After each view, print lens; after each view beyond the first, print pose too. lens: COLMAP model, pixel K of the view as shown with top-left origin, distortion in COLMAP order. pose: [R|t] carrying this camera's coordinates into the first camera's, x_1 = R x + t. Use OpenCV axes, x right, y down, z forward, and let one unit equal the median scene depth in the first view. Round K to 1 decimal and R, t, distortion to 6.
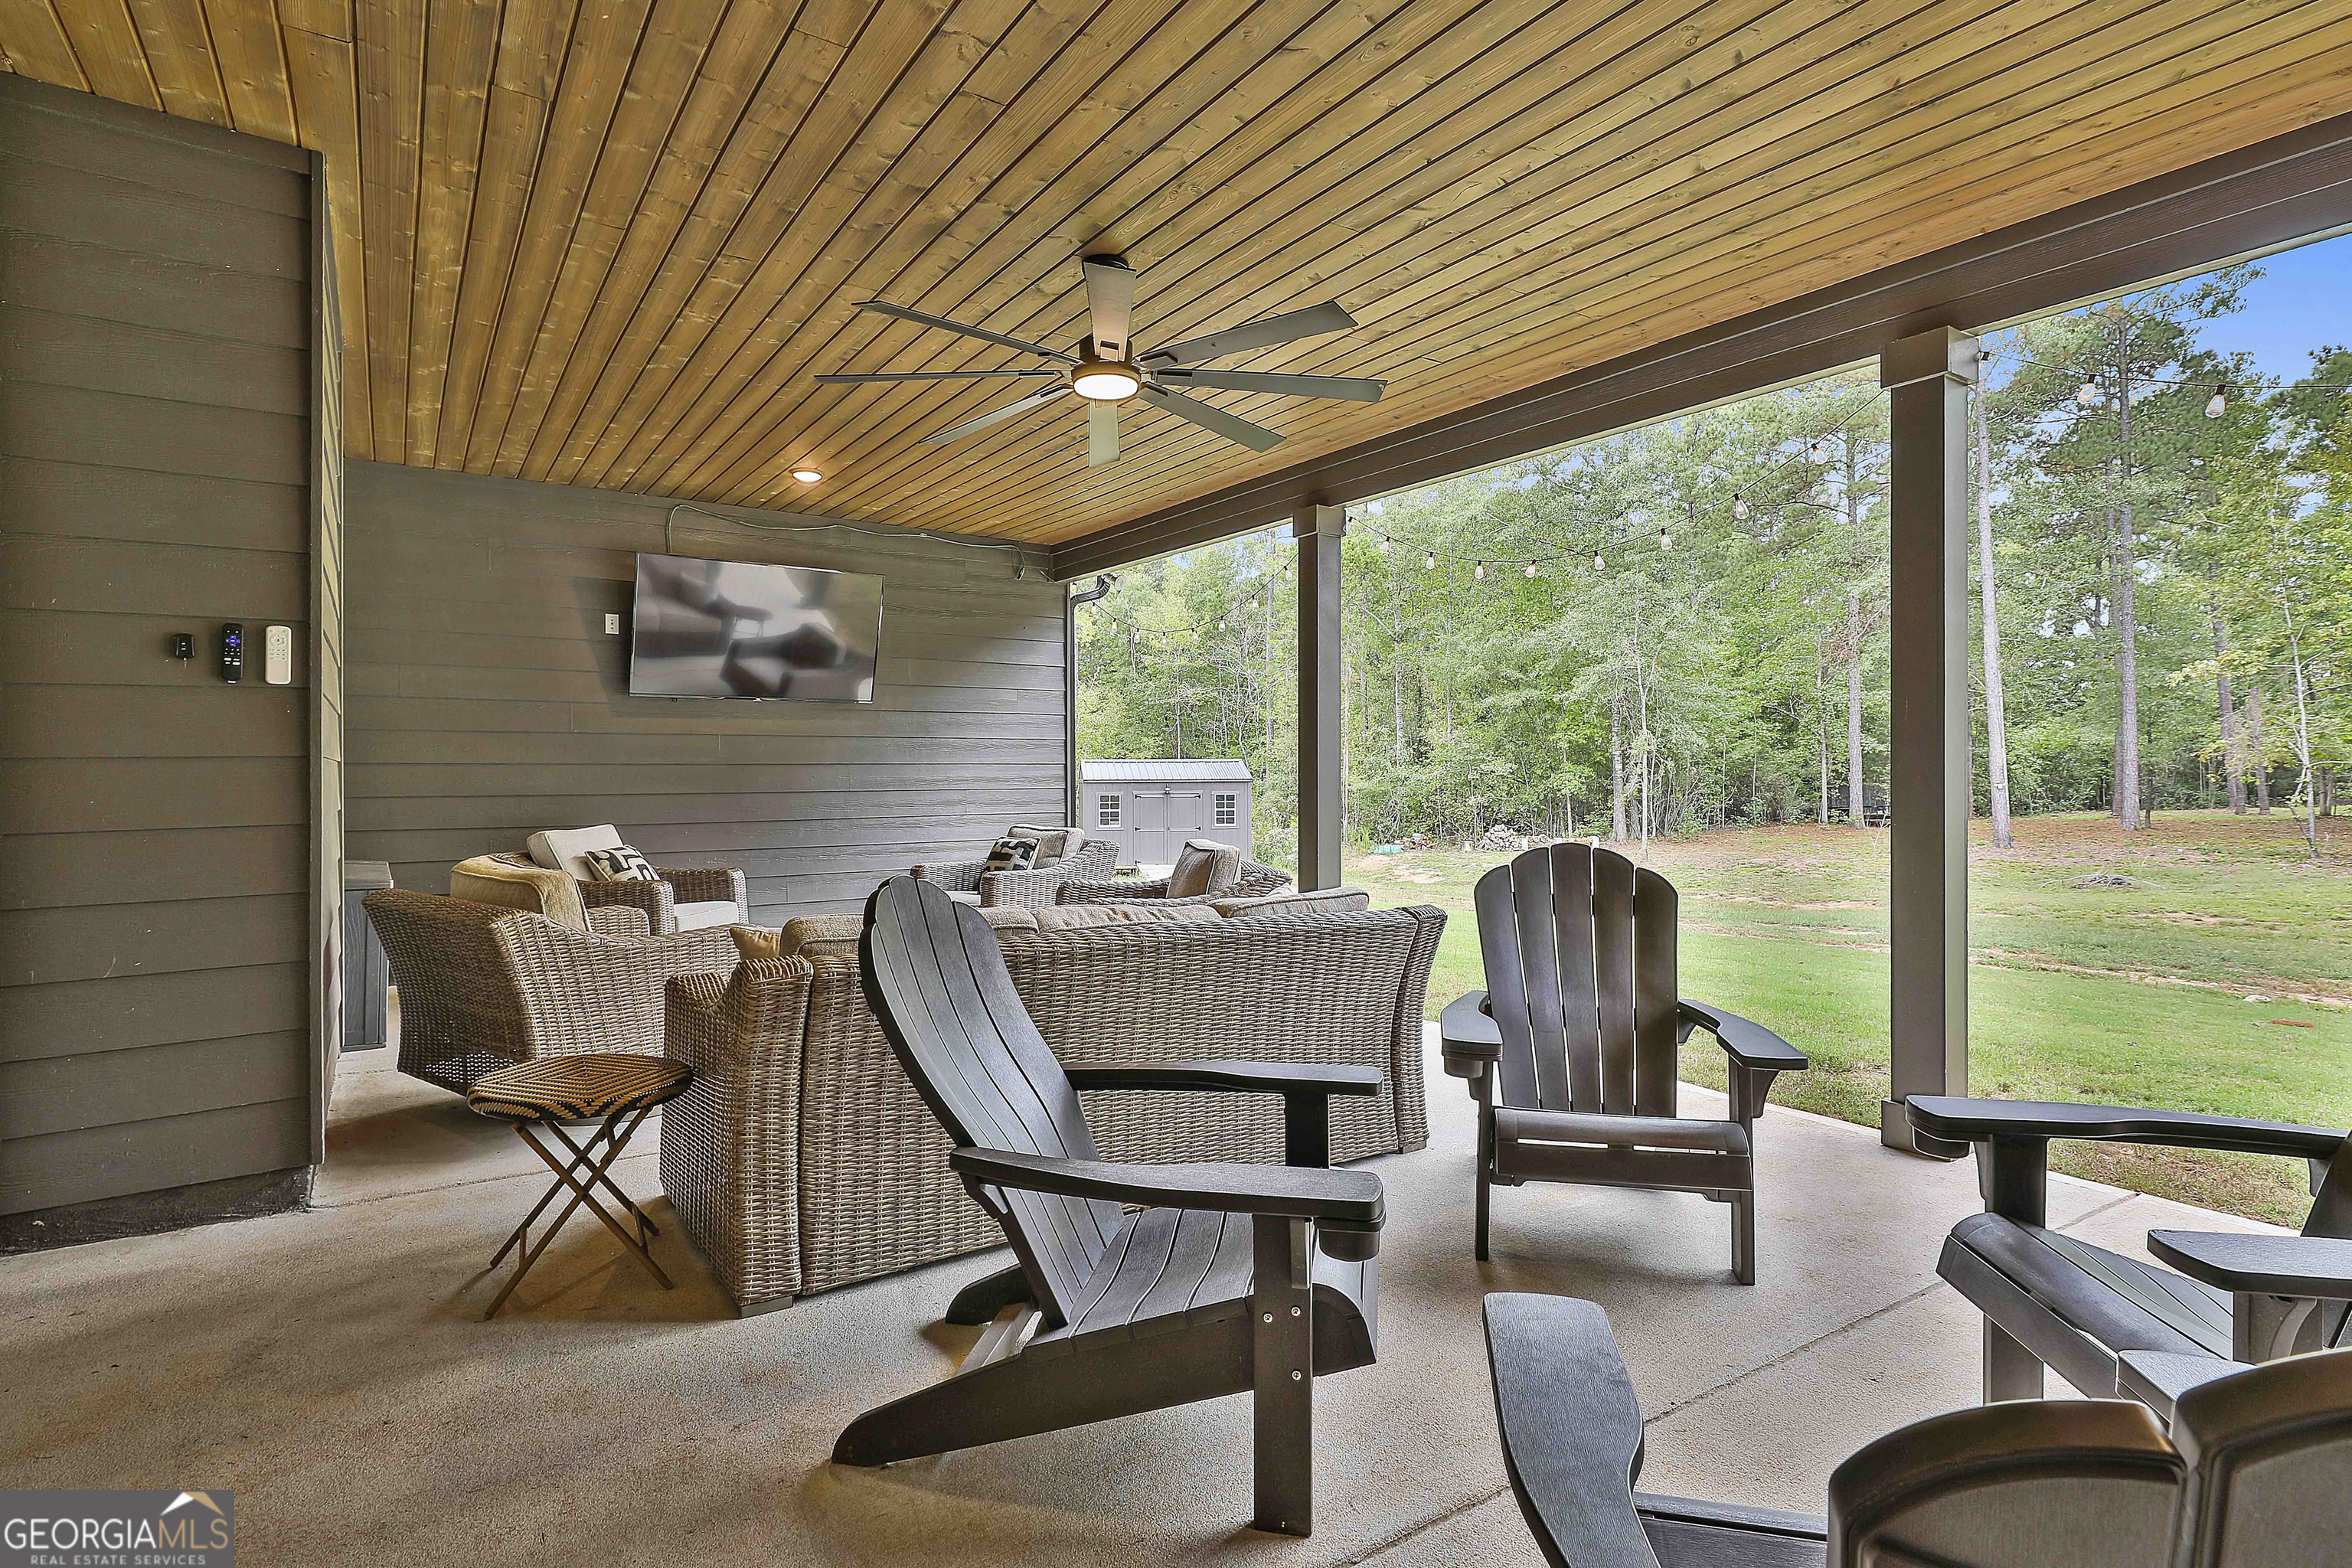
lens RADIAL K [[1171.9, 0, 1183.7], [0, 1171.9, 754.1], [0, 0, 1]] dist [-0.000171, 0.000491]
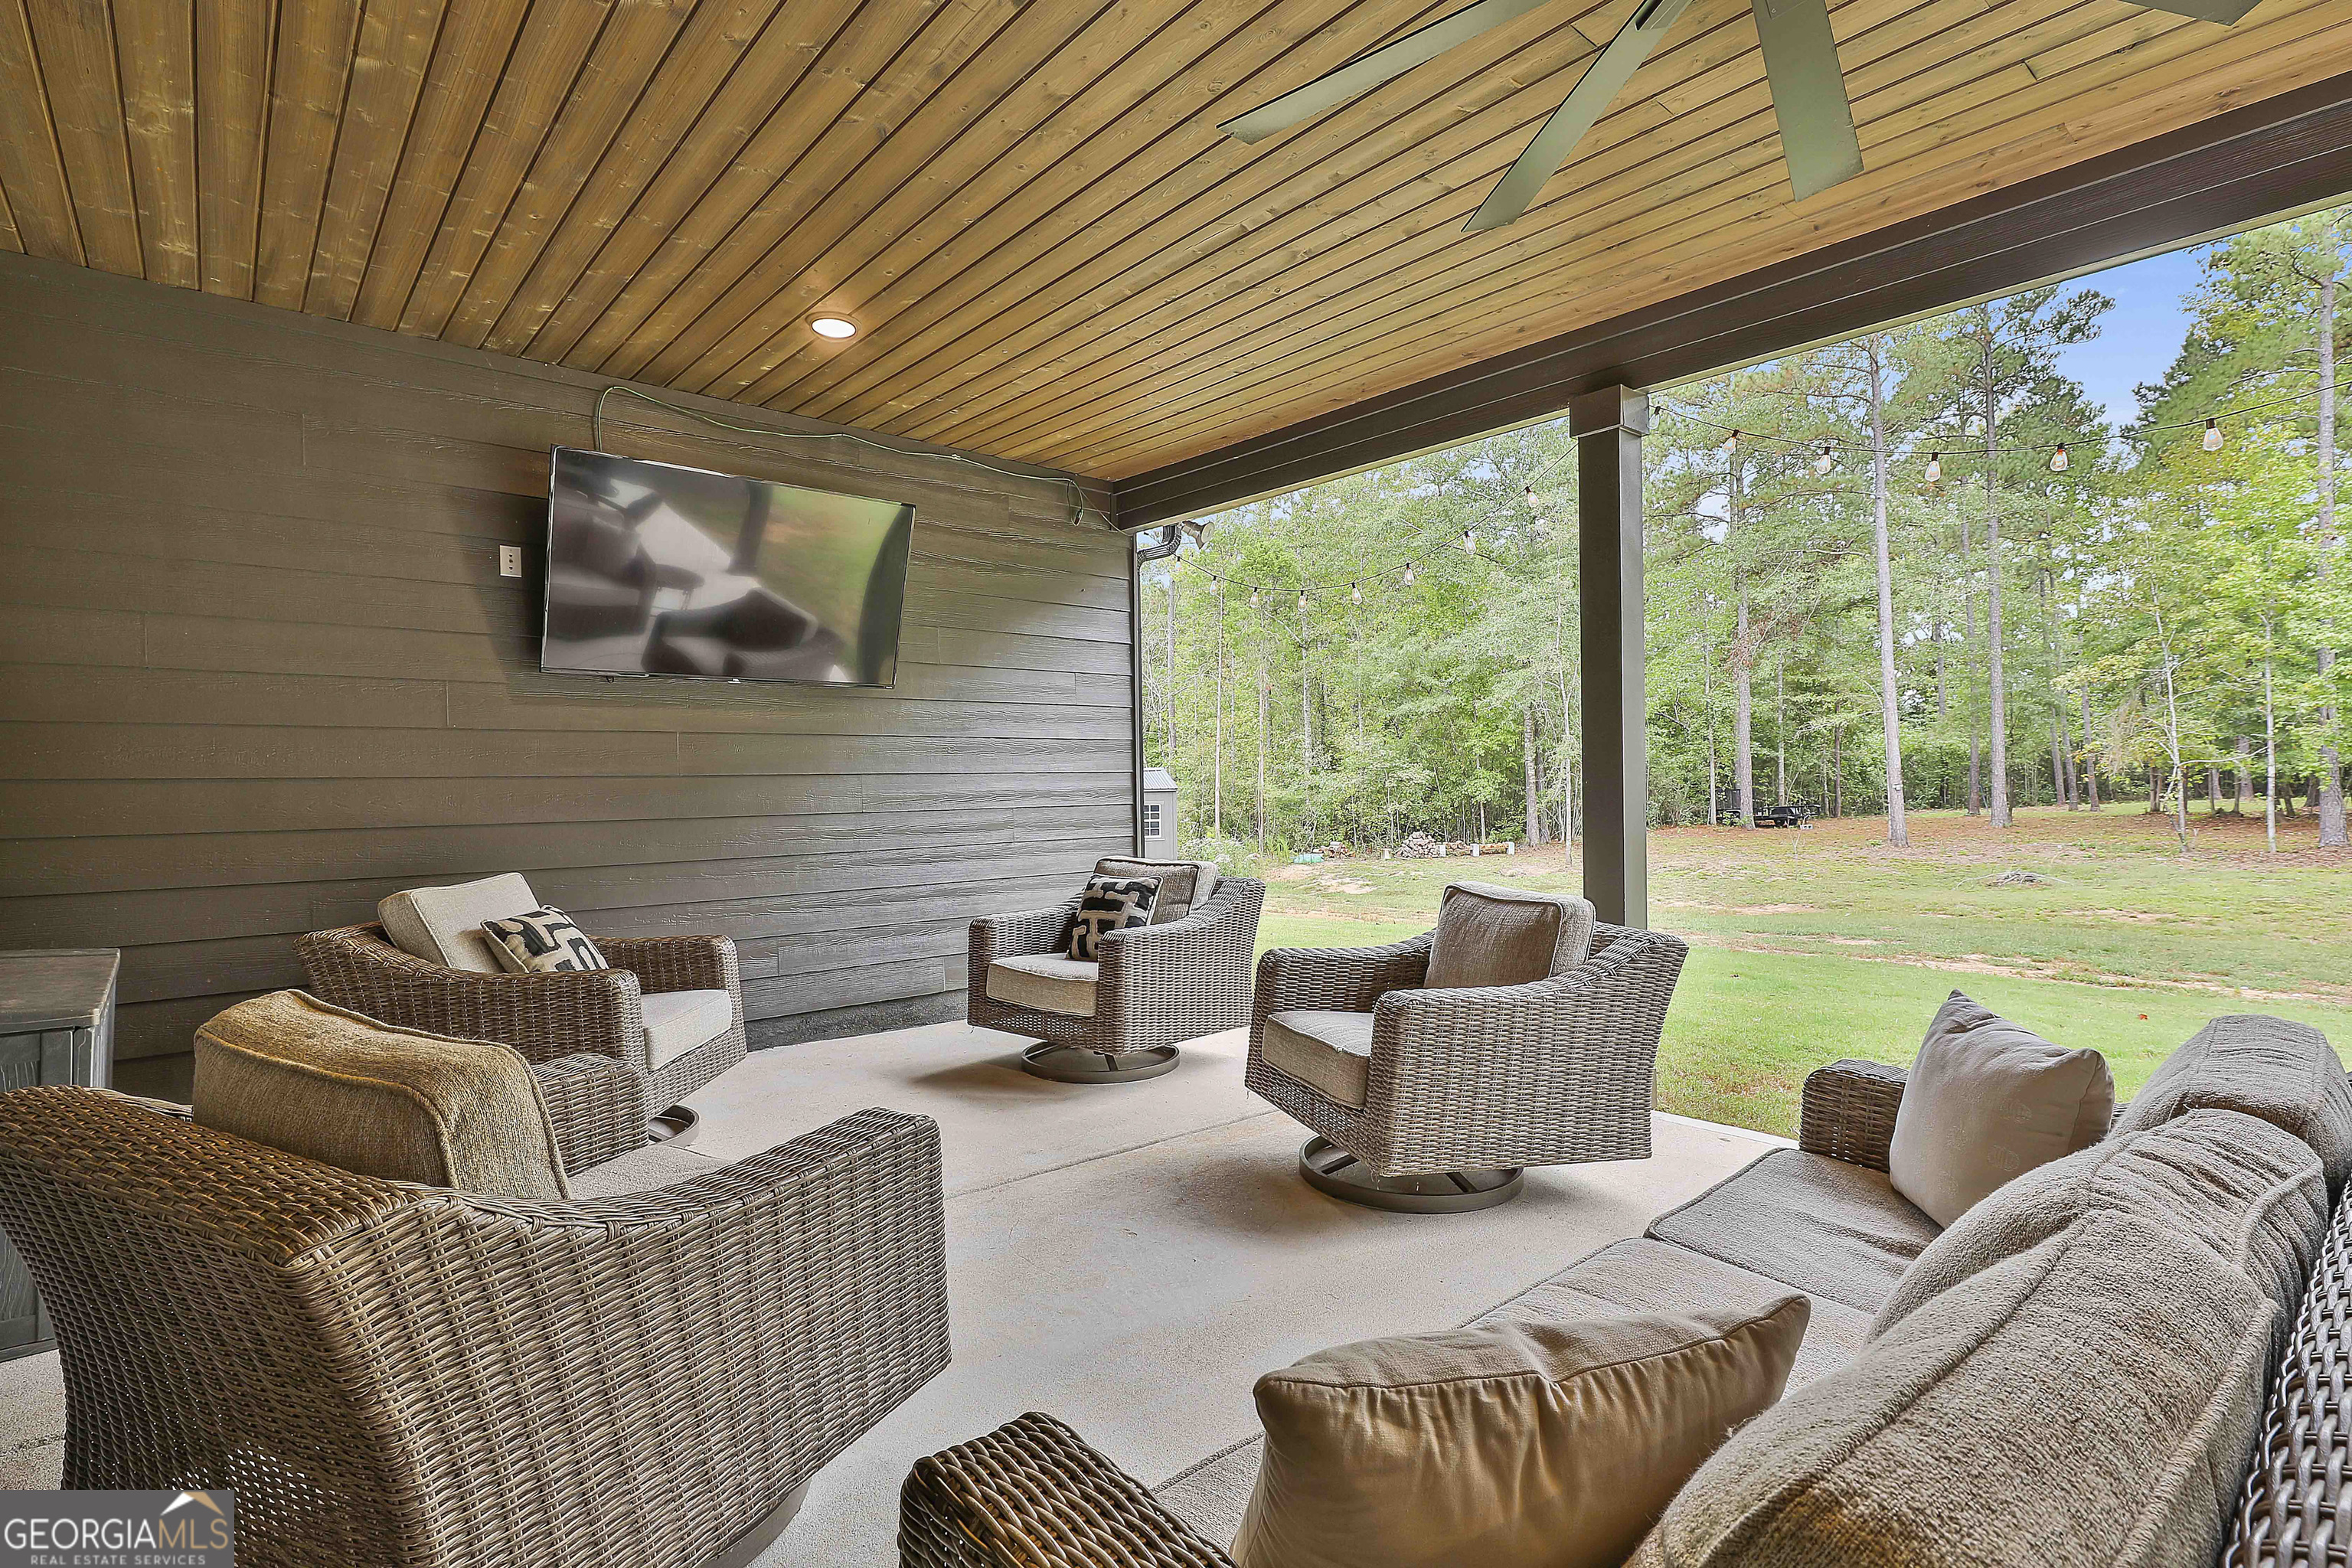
lens RADIAL K [[1133.3, 0, 1181.6], [0, 1133.3, 774.5], [0, 0, 1]] dist [-0.001158, 0.001689]
pose [[0.993286, -0.009432, 0.115301, -0.164181], [0.008381, 0.999919, 0.009596, 0.003362], [-0.115383, -0.008565, 0.993284, 0.284515]]
